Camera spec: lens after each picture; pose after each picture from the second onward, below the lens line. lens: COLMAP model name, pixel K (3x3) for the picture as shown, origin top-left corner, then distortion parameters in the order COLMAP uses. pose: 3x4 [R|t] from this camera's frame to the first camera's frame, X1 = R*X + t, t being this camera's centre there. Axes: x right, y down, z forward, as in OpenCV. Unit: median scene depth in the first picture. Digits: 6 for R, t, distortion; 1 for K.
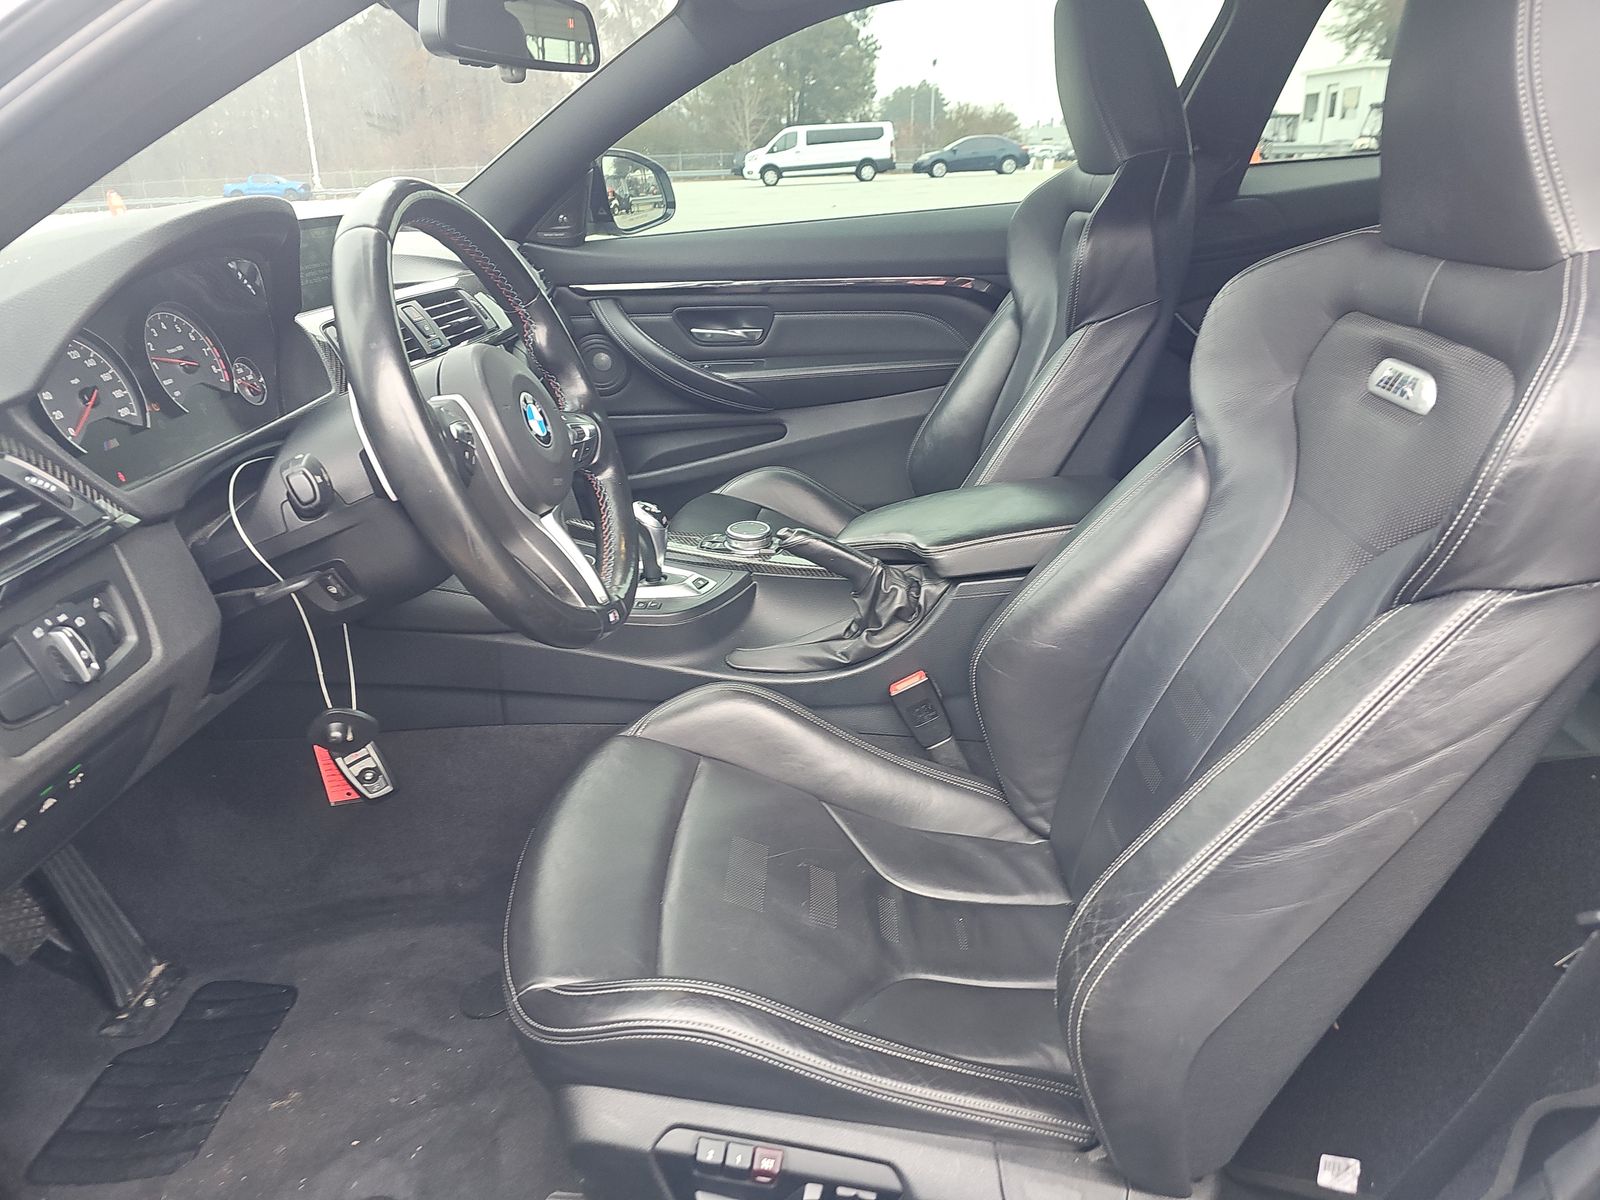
lens RADIAL K [[1036.7, 0, 795.9], [0, 1036.7, 586.2], [0, 0, 1]] dist [0.017936, -0.023980]
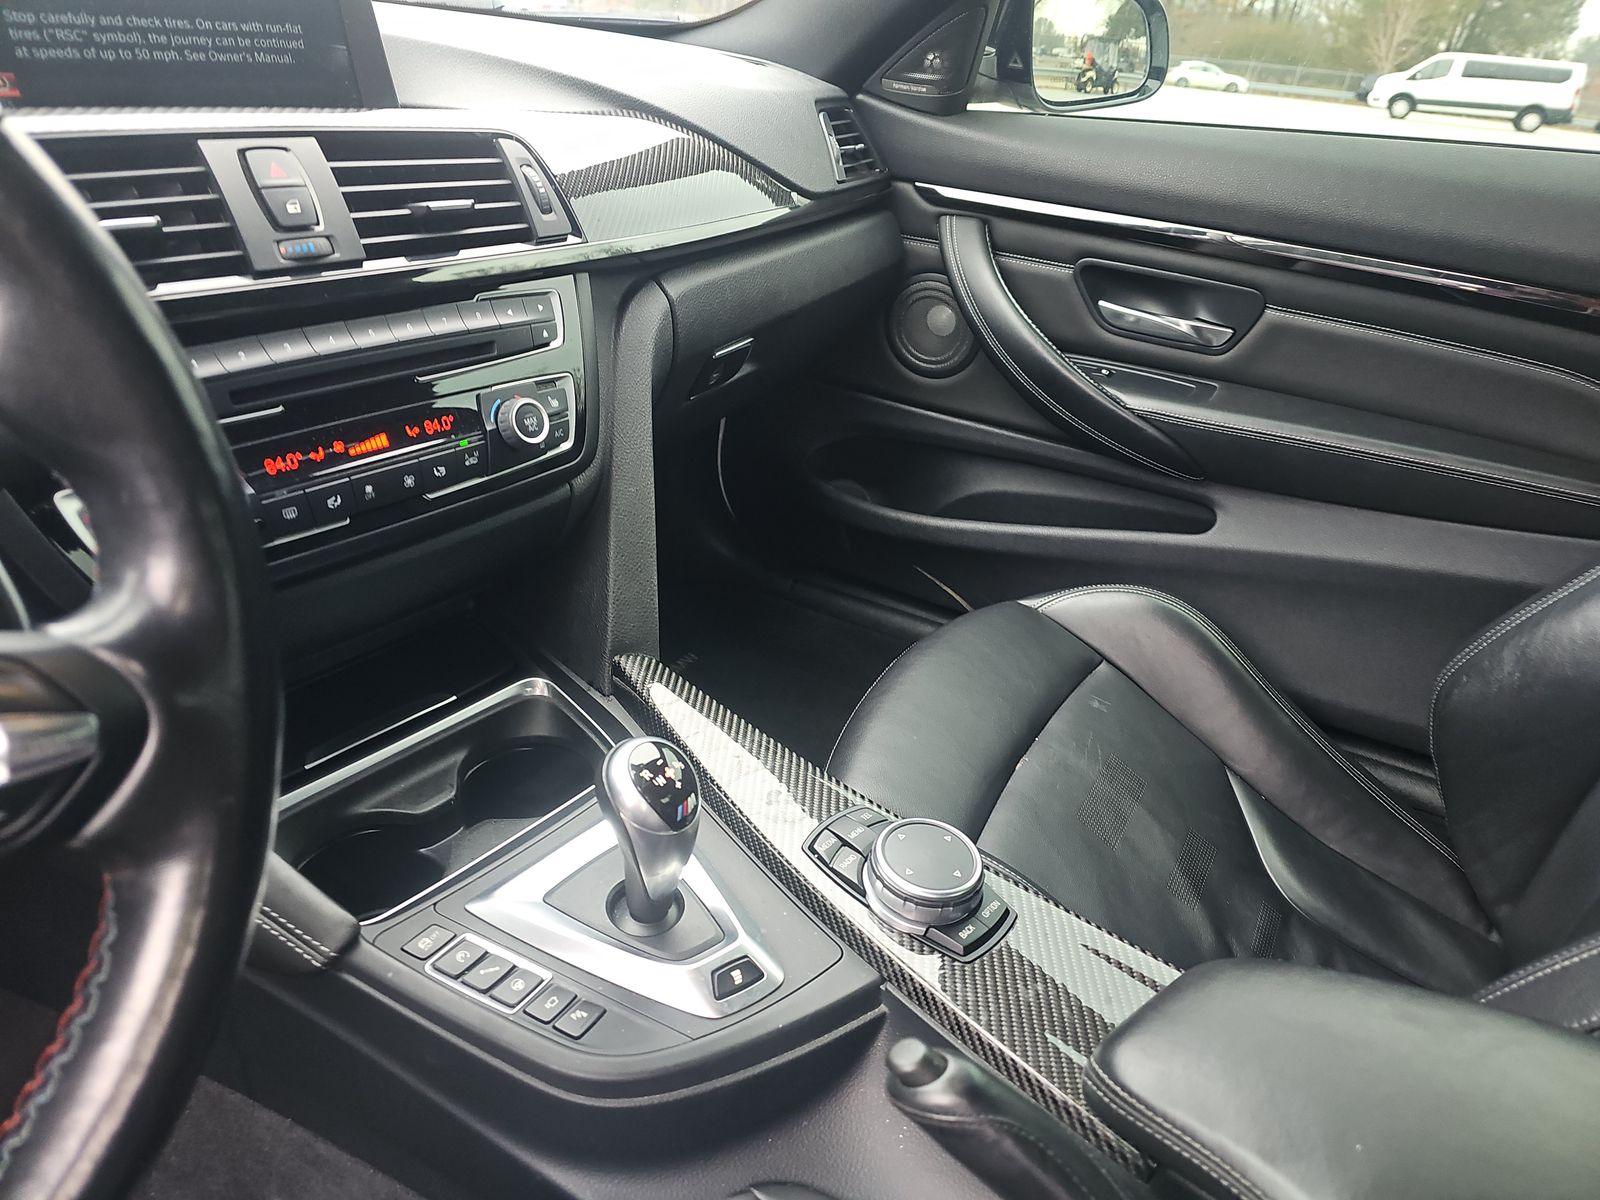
lens RADIAL K [[1036.7, 0, 807.3], [0, 1036.7, 590.8], [0, 0, 1]] dist [0.017936, -0.023980]
pose [[0.868037, 0.327253, -0.373386, 0.020616], [-0.292158, 0.944723, 0.148800, -0.138056], [0.401442, -0.020076, 0.915665, 0.425971]]
